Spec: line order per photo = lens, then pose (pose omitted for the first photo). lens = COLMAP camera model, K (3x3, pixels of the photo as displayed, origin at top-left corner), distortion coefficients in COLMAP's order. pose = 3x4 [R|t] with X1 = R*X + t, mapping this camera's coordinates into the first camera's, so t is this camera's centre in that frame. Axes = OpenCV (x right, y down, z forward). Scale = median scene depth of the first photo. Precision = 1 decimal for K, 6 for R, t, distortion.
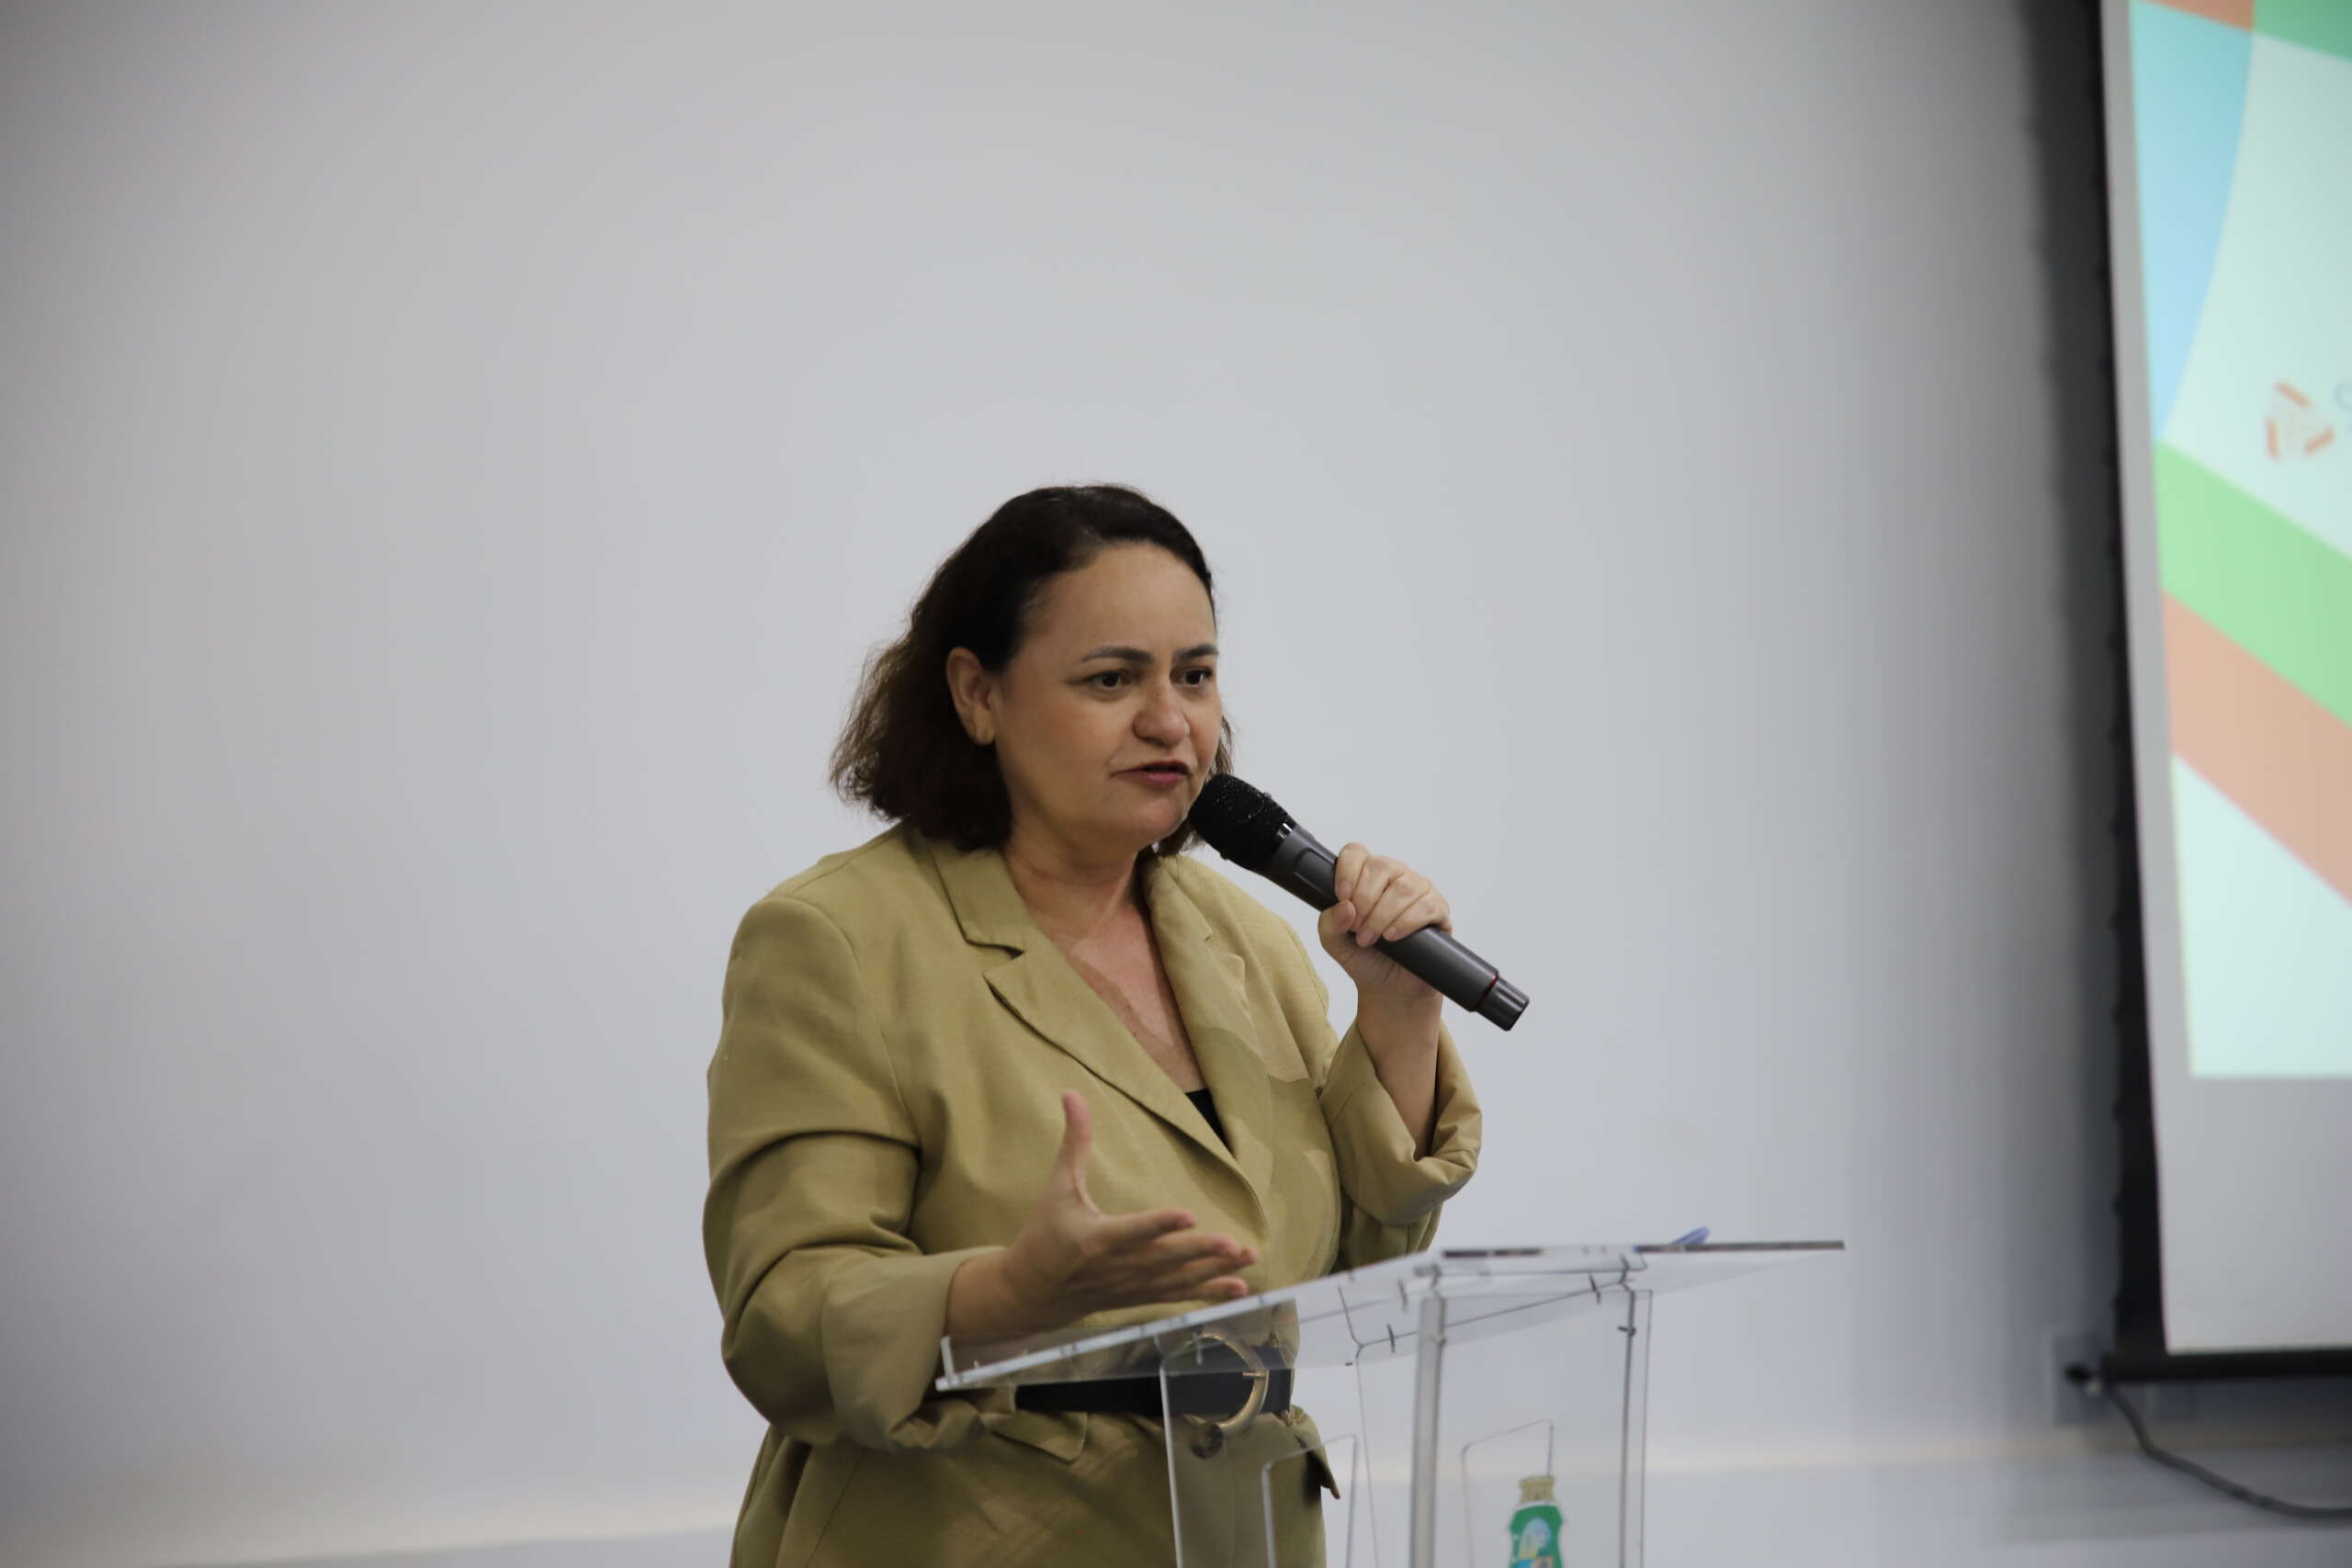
lens RADIAL K [[4782.1, 0, 1178.1], [0, 4782.1, 786.9], [0, 0, 1]] dist [0.251092, 0.000000]
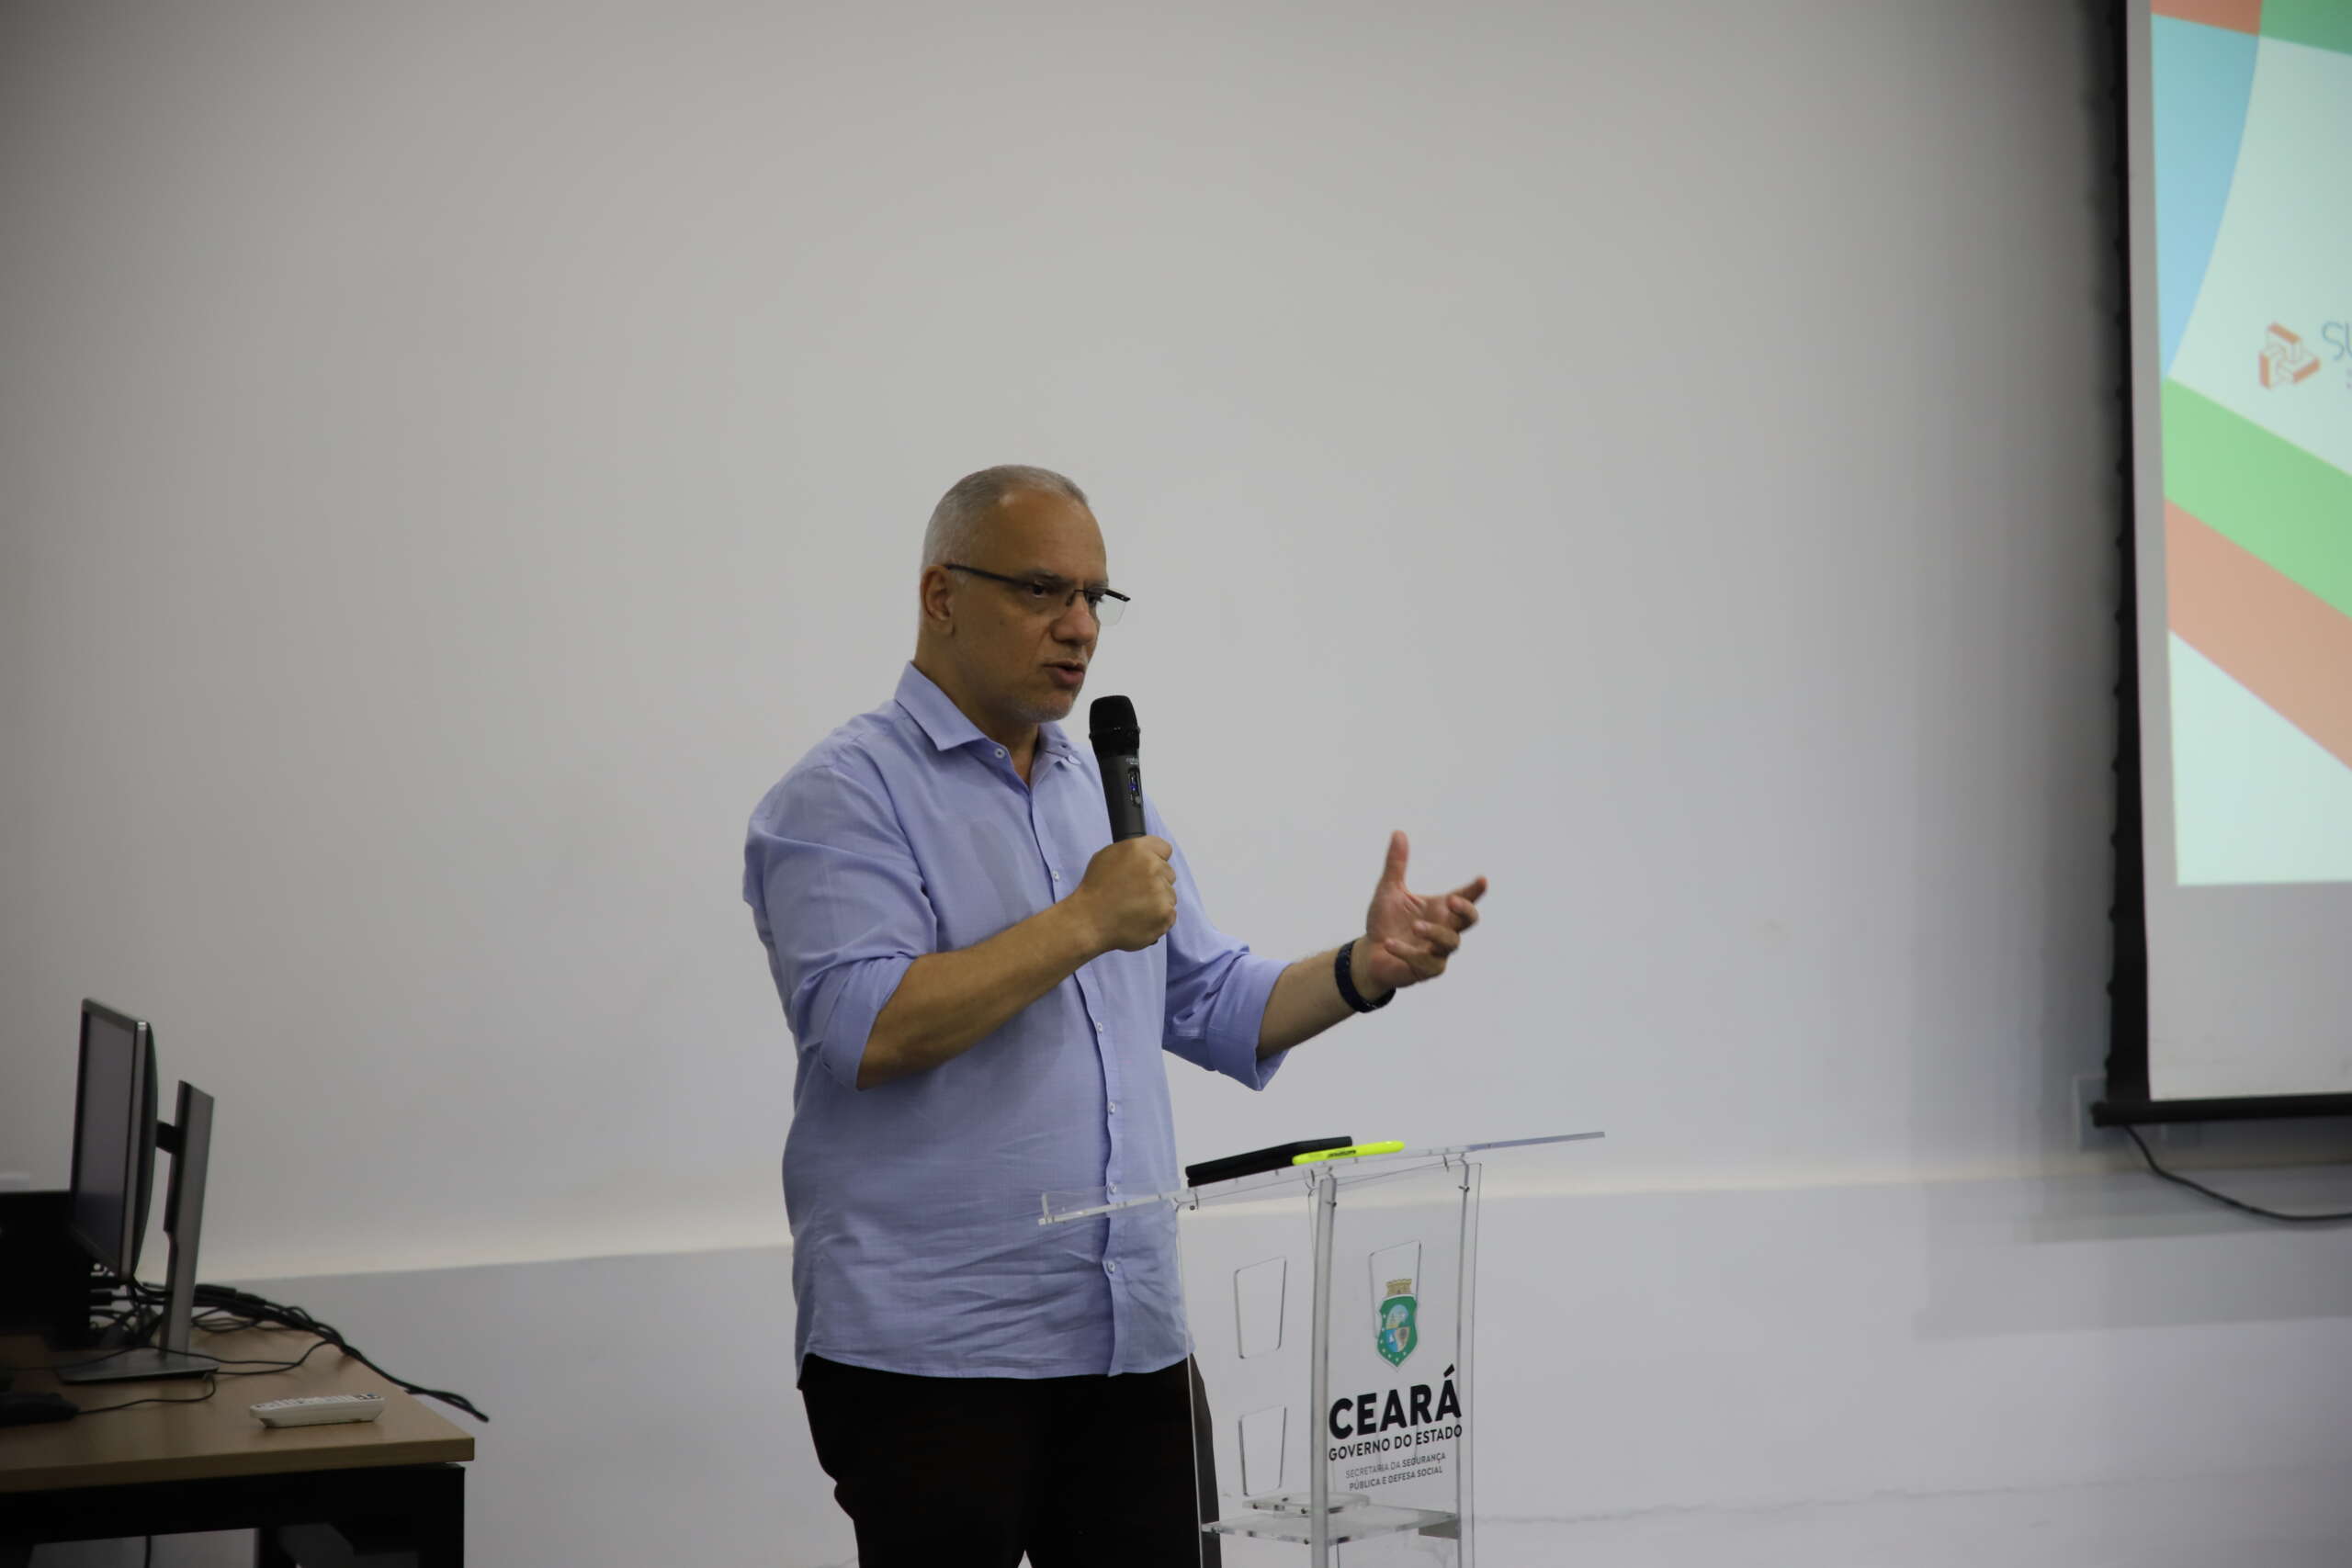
lens RADIAL K [[4782.1, 0, 1174.8], [0, 4782.1, 781.3], [0, 0, 1]] dist [0.251092, 0.000000]
pose [[0.995639, 0.007078, -0.093020, 0.064582], [0.000666, 0.996553, 0.082953, -0.071244], [0.093287, -0.082654, 0.992203, -0.273735]]
